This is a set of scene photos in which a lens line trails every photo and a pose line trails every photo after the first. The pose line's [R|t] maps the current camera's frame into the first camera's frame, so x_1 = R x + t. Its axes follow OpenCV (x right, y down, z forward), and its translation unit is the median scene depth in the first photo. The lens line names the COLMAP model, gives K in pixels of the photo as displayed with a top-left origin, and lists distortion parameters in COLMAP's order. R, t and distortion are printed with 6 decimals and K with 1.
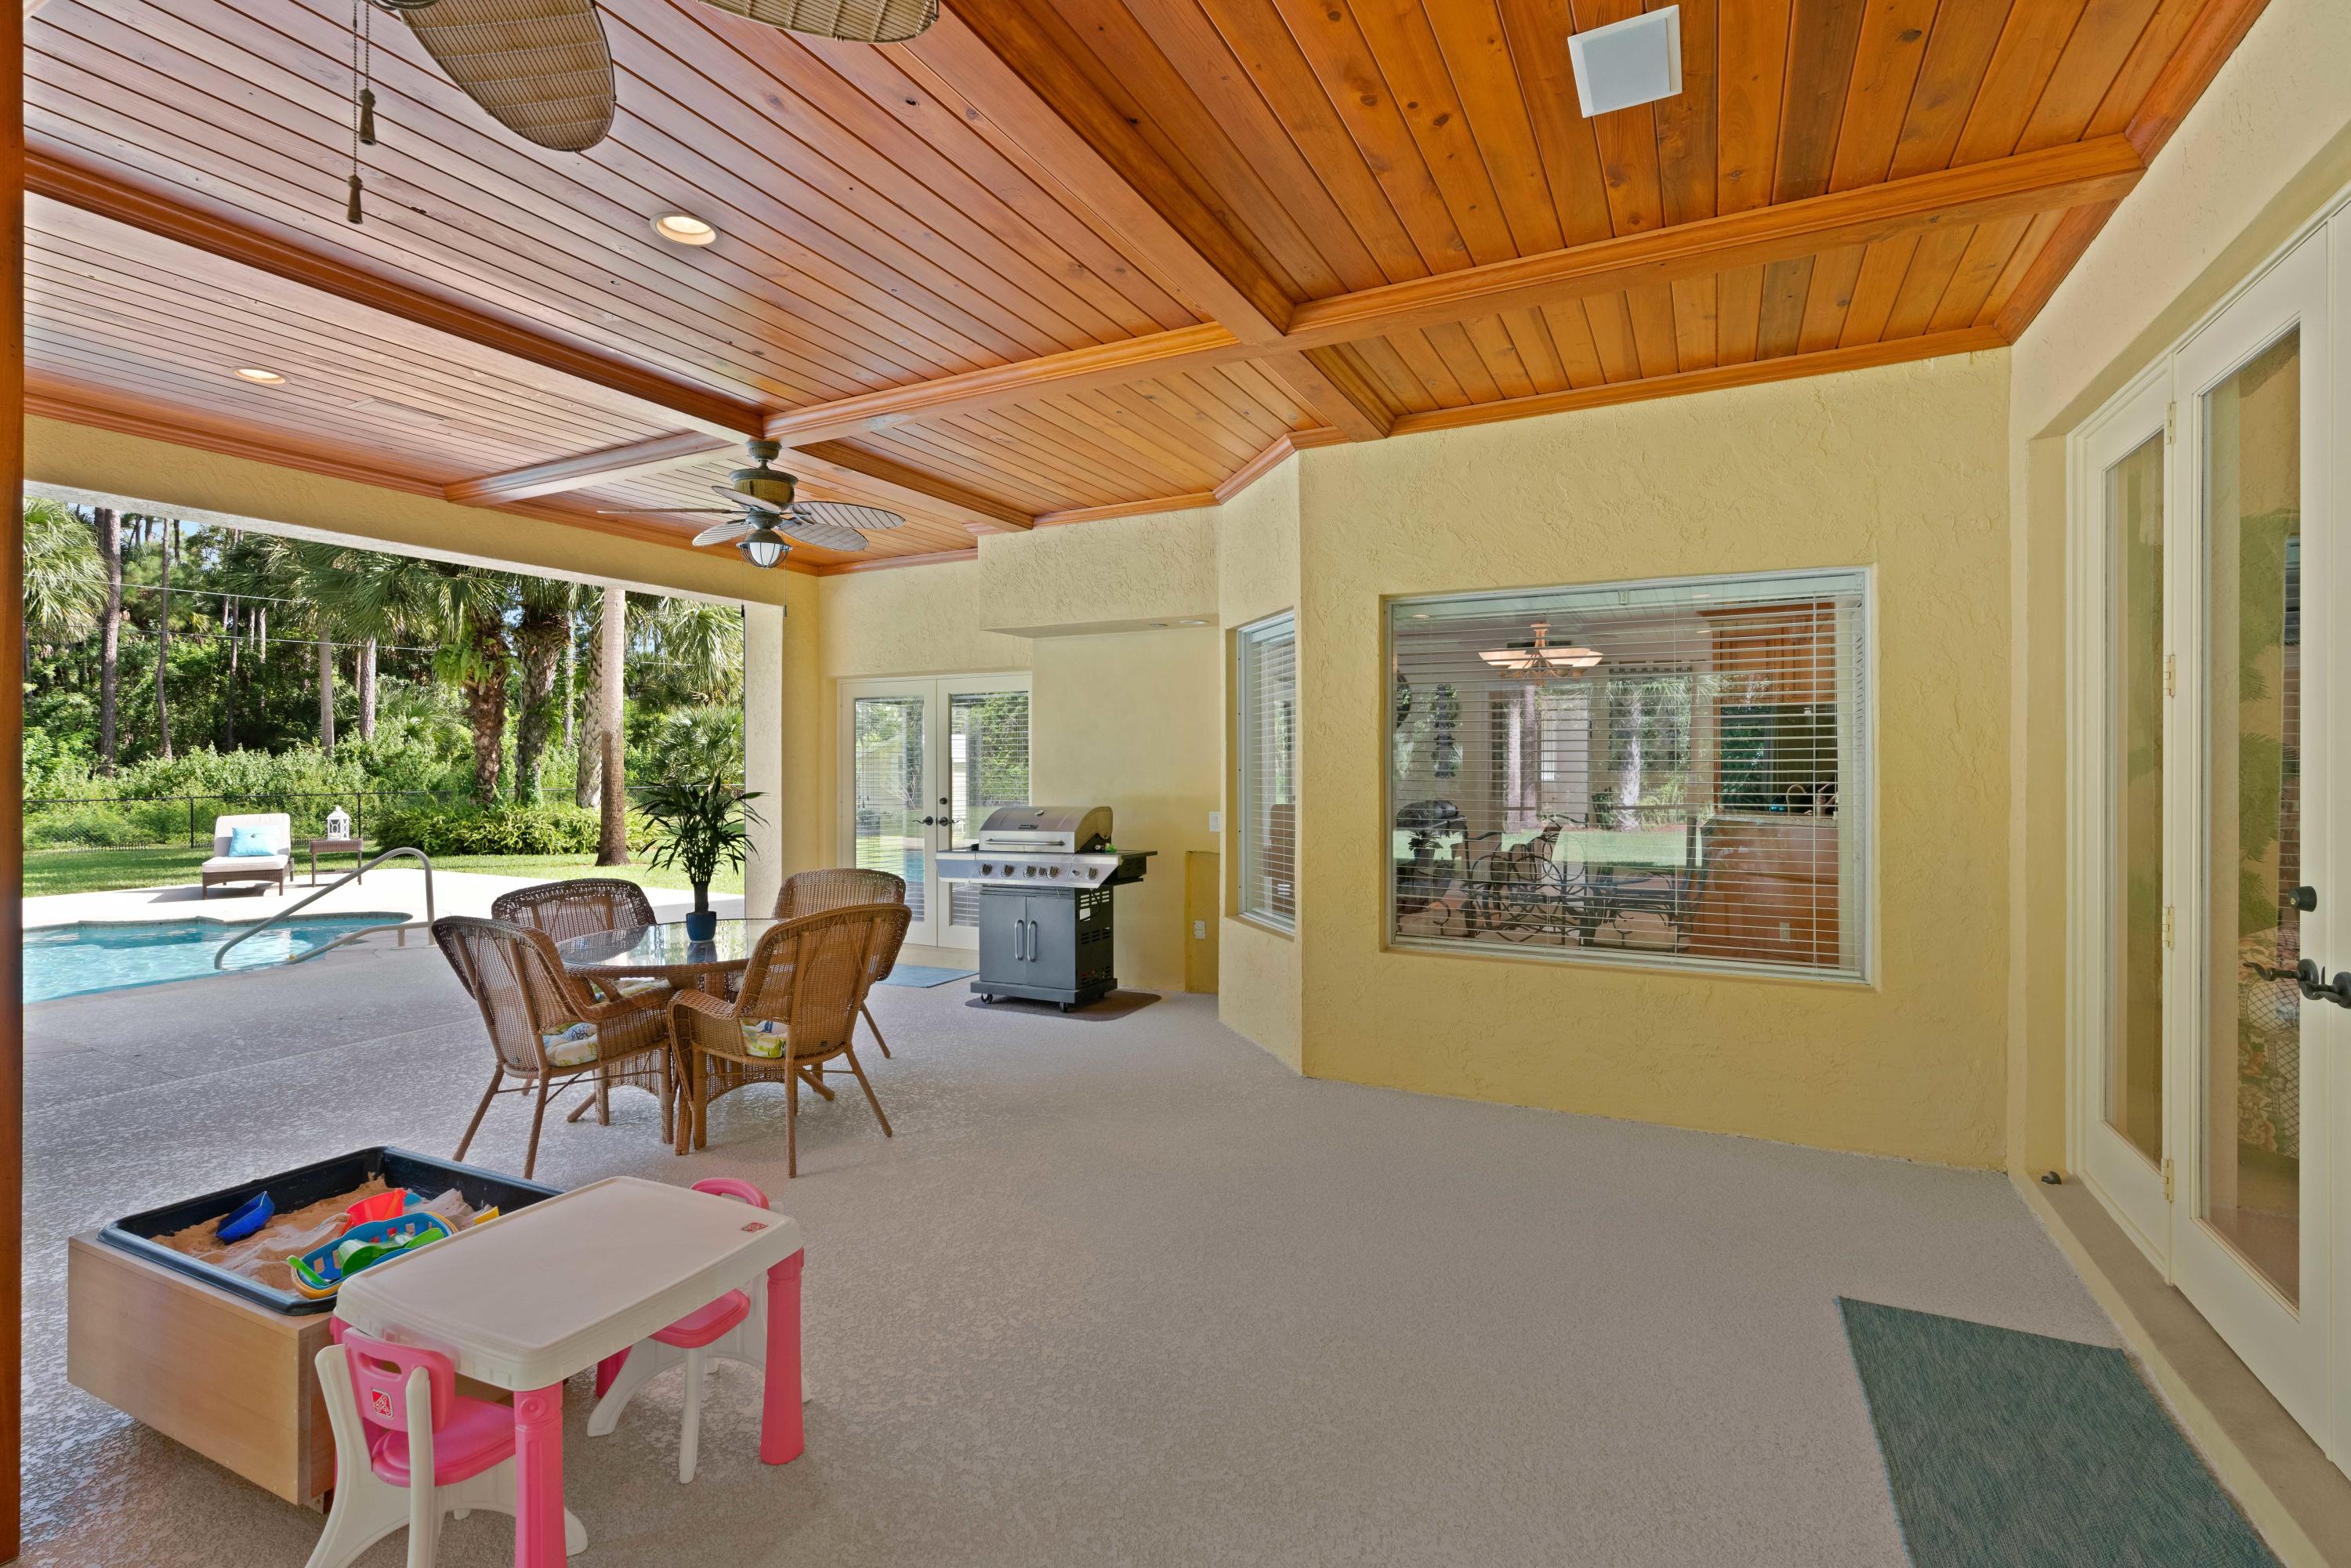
lens RADIAL K [[1069.9, 0, 1179.6], [0, 1069.9, 777.3], [0, 0, 1]] dist [-0.018419, 0.008515]
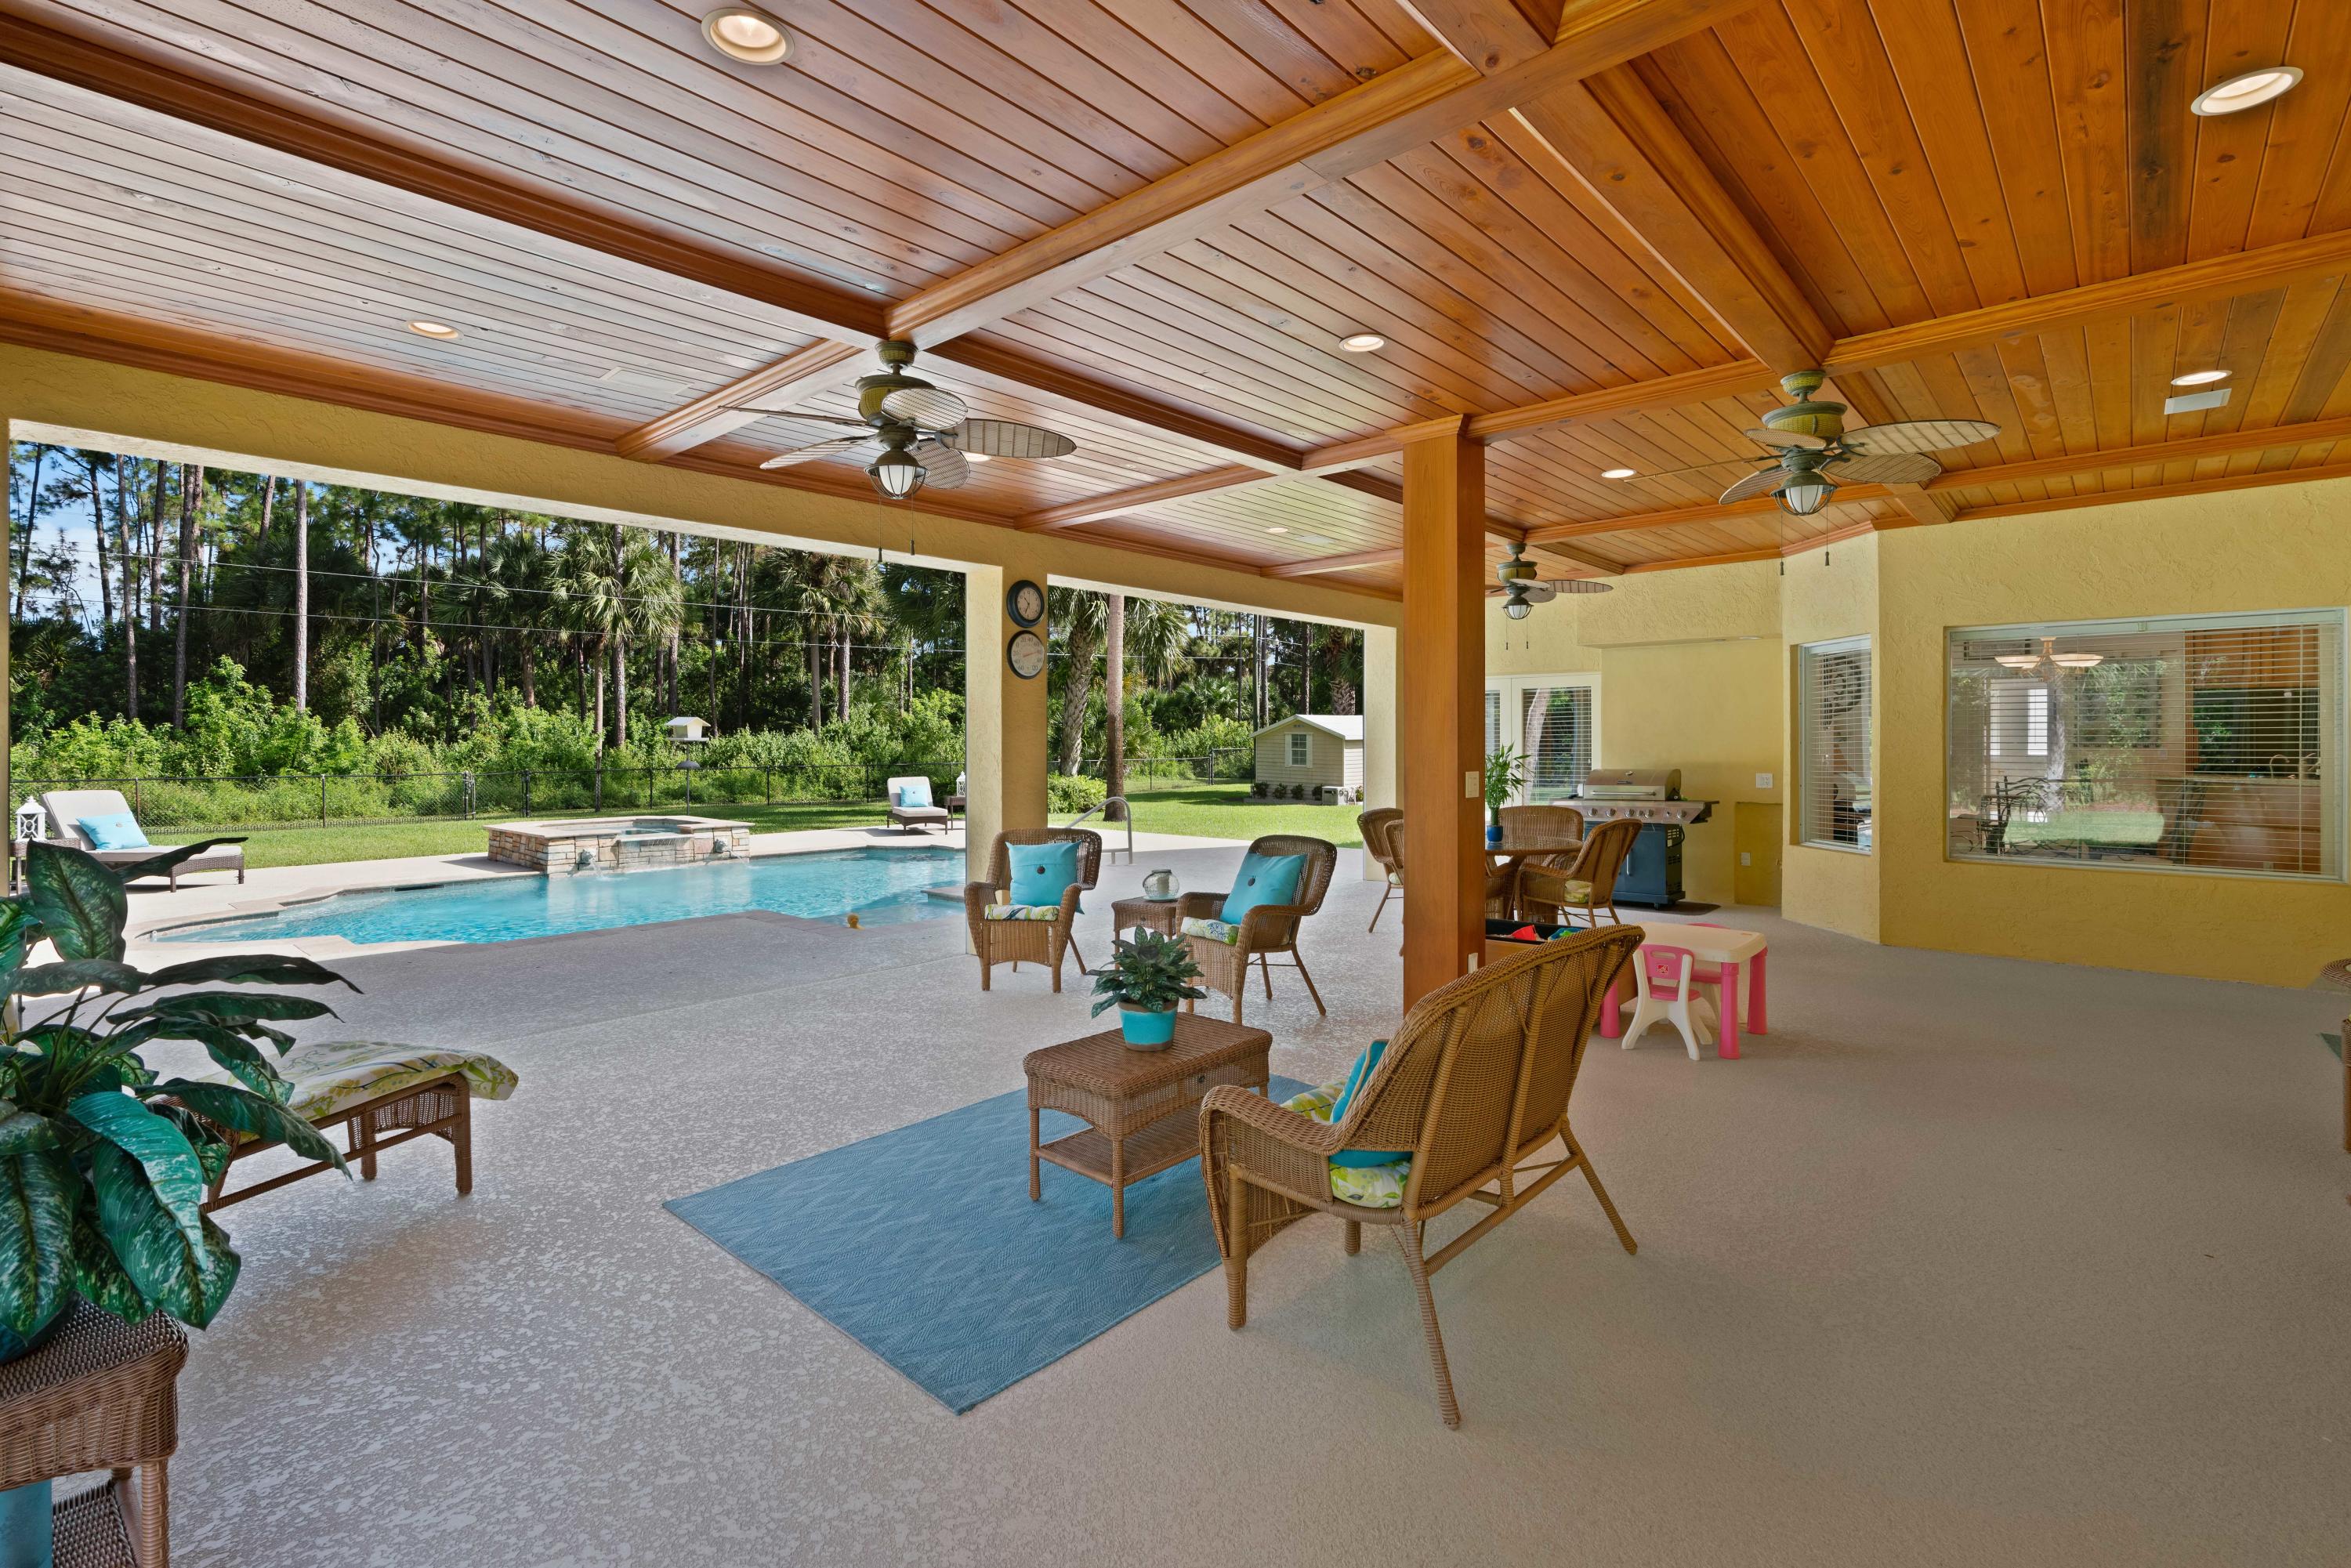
lens RADIAL K [[1078.2, 0, 1182.7], [0, 1078.2, 748.6], [0, 0, 1]] dist [-0.001791, 0.000589]
pose [[0.966209, 0.000433, -0.257761, -0.328382], [-0.002079, 0.999979, -0.006113, 0.010504], [0.257753, 0.006442, 0.966189, -0.536383]]
